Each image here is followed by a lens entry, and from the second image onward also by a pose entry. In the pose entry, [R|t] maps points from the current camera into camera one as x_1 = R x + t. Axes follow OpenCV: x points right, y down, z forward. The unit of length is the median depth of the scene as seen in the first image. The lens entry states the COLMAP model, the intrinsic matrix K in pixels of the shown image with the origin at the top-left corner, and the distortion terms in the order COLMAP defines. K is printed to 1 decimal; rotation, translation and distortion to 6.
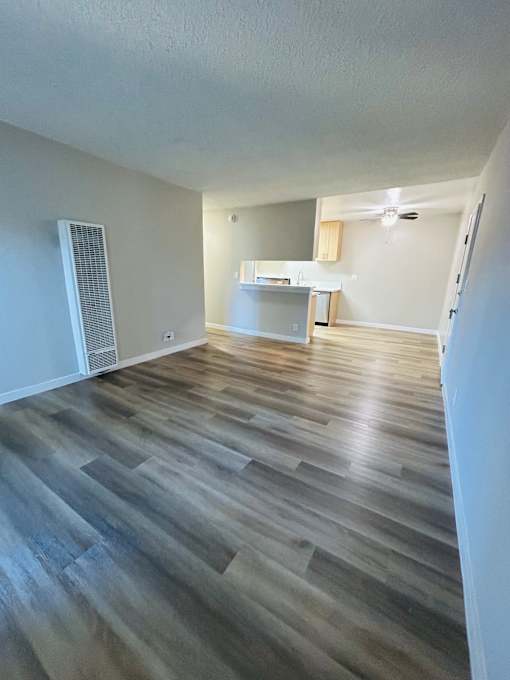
lens RADIAL K [[273.0, 0, 249.9], [0, 273.0, 339.9], [0, 0, 1]] dist [0.001318, 0.001332]
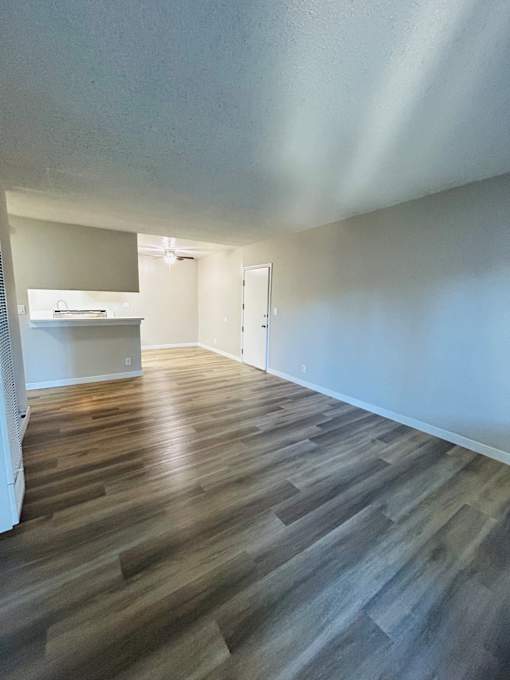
lens RADIAL K [[273.0, 0, 254.4], [0, 273.0, 344.6], [0, 0, 1]] dist [0.001318, 0.001332]
pose [[0.397433, -0.163267, 0.902990, -0.982671], [0.211970, 0.973765, 0.082769, -0.173224], [-0.892813, 0.158512, 0.421614, 0.410523]]
